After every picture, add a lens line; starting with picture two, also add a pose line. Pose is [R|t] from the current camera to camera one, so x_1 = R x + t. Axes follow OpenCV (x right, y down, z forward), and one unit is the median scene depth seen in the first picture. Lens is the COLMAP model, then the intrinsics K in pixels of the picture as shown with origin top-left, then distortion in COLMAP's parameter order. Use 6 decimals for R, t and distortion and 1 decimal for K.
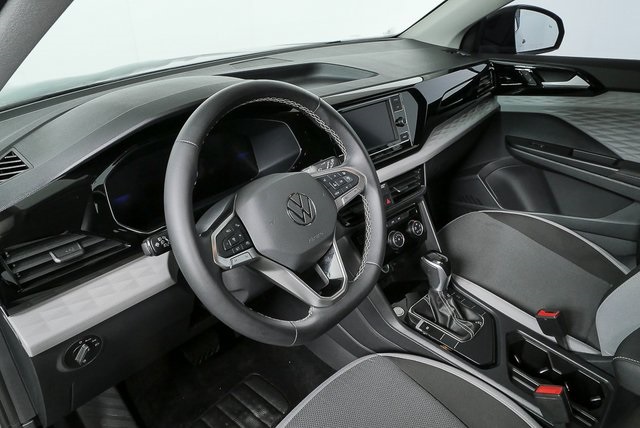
lens RADIAL K [[460.9, 0, 320.0], [0, 460.9, 214.0], [0, 0, 1]] dist [-0.042753, 0.008705]
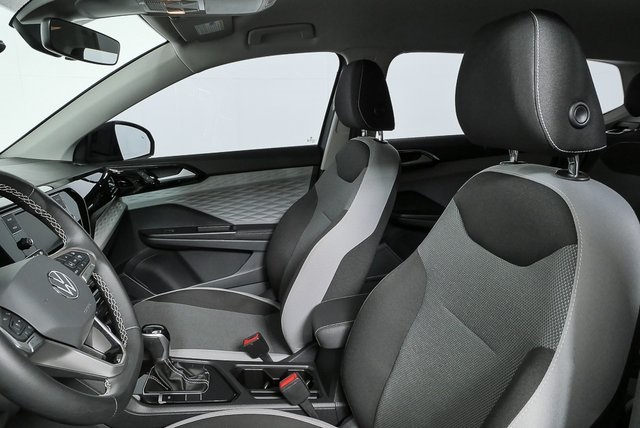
lens RADIAL K [[460.9, 0, 320.0], [0, 460.9, 214.0], [0, 0, 1]] dist [-0.042753, 0.008705]
pose [[0.605010, -0.165005, 0.778933, -0.209671], [0.372858, 0.923109, -0.094058, 0.068025], [-0.703519, 0.347337, 0.620014, -0.006235]]
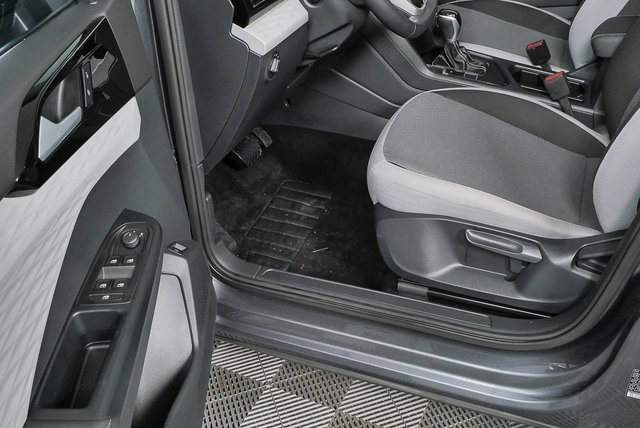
lens RADIAL K [[639.9, 0, 320.0], [0, 639.9, 214.0], [0, 0, 1]] dist [-0.007321, 0.004537]
pose [[0.944812, -0.217416, 0.245075, -0.451124], [0.188246, 0.972515, 0.137033, 0.234867], [-0.268132, -0.083336, 0.959771, -0.446442]]
